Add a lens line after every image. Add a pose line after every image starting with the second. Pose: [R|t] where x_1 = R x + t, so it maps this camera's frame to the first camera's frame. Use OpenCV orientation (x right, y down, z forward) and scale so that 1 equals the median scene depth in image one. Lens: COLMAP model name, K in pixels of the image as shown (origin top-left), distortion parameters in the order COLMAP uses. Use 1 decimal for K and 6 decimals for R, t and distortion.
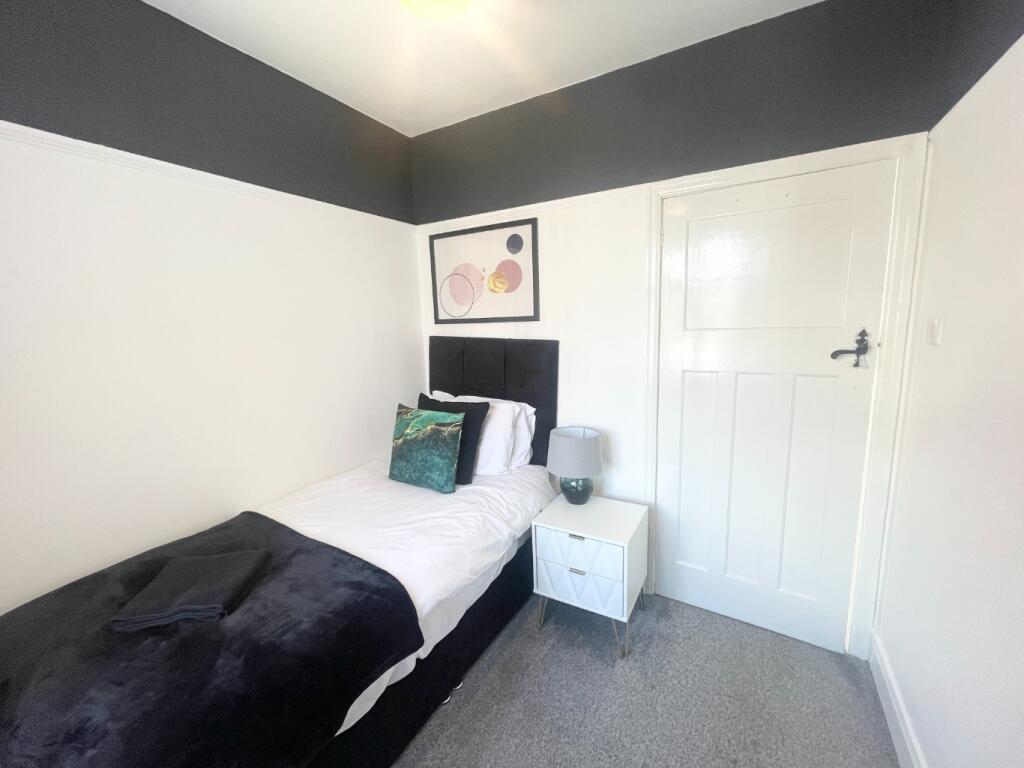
lens RADIAL K [[415.7, 0, 517.7], [0, 415.7, 382.3], [0, 0, 1]] dist [-0.002187, 0.001826]
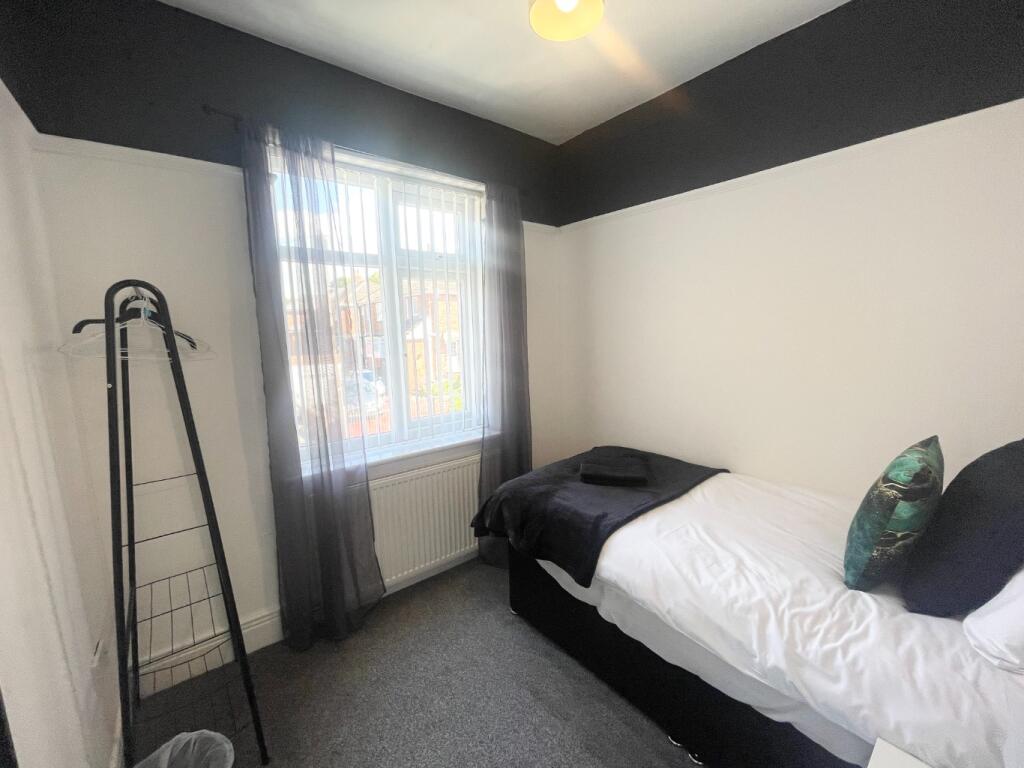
lens RADIAL K [[415.7, 0, 513.1], [0, 415.7, 384.1], [0, 0, 1]] dist [-0.002187, 0.001826]
pose [[-0.334353, 0.171772, -0.926662, 0.611893], [-0.120046, 0.967479, 0.222652, -0.111502], [0.934771, 0.185686, -0.302859, 0.803647]]
